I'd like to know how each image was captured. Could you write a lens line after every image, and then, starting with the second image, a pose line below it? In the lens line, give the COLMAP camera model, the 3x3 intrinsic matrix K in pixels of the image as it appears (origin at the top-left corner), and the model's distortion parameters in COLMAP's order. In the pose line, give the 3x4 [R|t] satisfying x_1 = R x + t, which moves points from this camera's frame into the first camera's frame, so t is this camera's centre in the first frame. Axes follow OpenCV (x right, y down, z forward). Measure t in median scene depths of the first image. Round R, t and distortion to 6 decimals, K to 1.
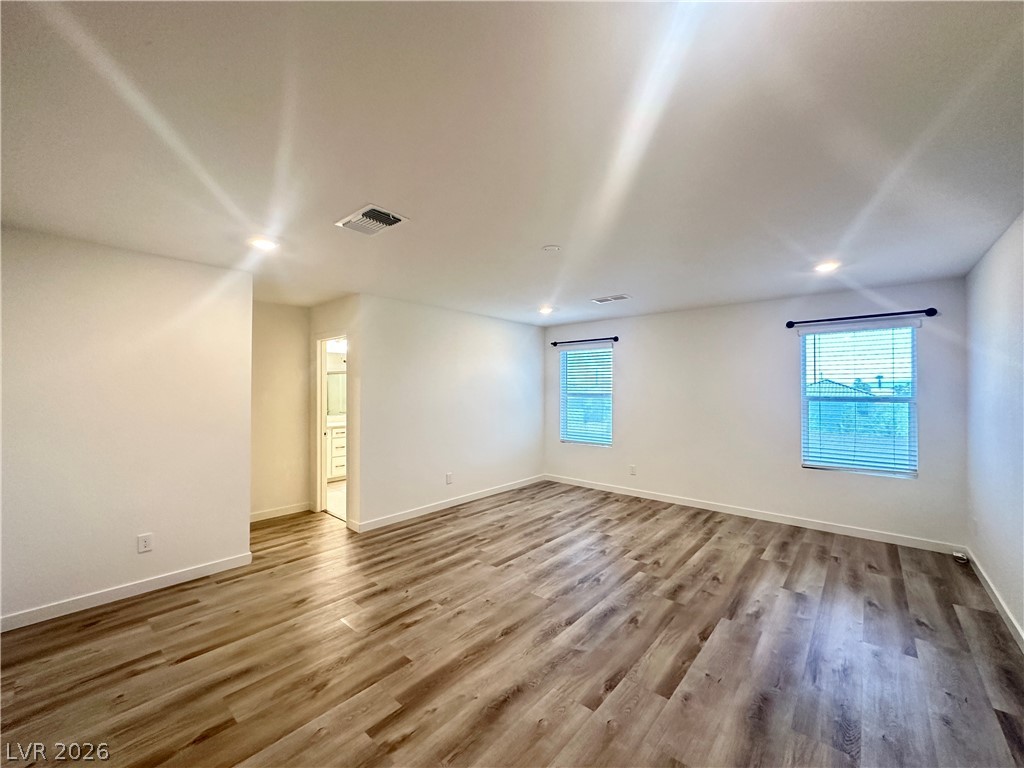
lens RADIAL K [[411.3, 0, 510.0], [0, 411.3, 387.3], [0, 0, 1]] dist [0.002838, 0.000151]
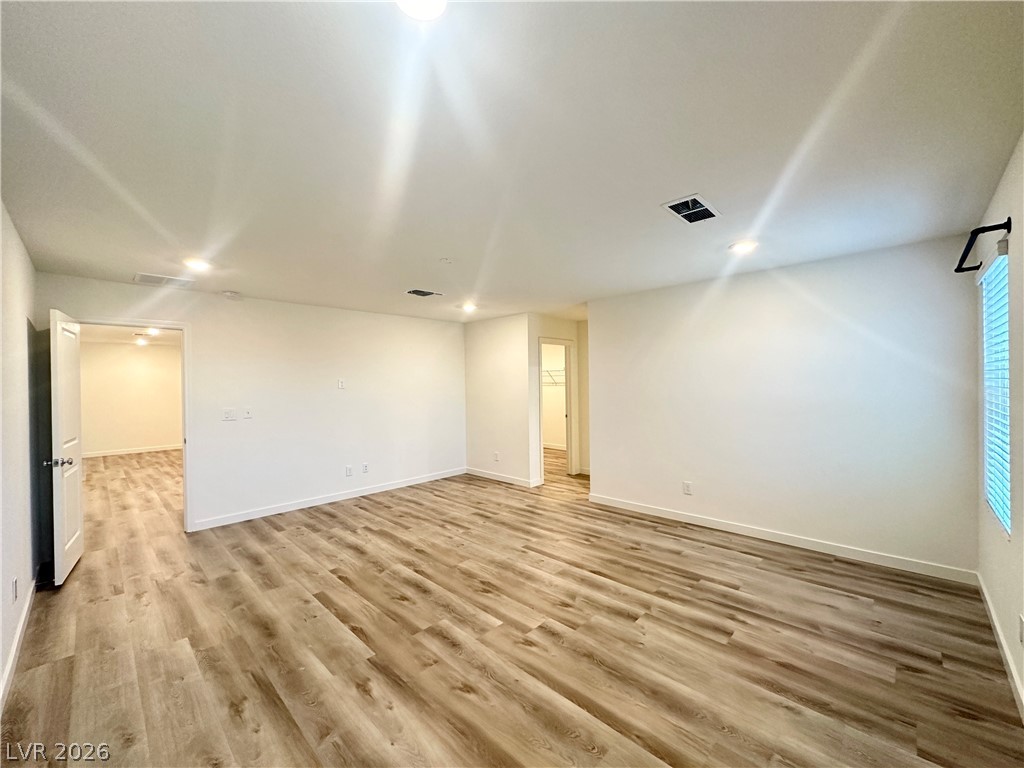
lens RADIAL K [[411.3, 0, 513.2], [0, 411.3, 384.7], [0, 0, 1]] dist [0.002838, 0.000151]
pose [[-0.057995, 0.001109, -0.998316, 1.113230], [0.019664, 0.999807, -0.000032, 0.010227], [0.998123, -0.019633, -0.058005, 1.113890]]
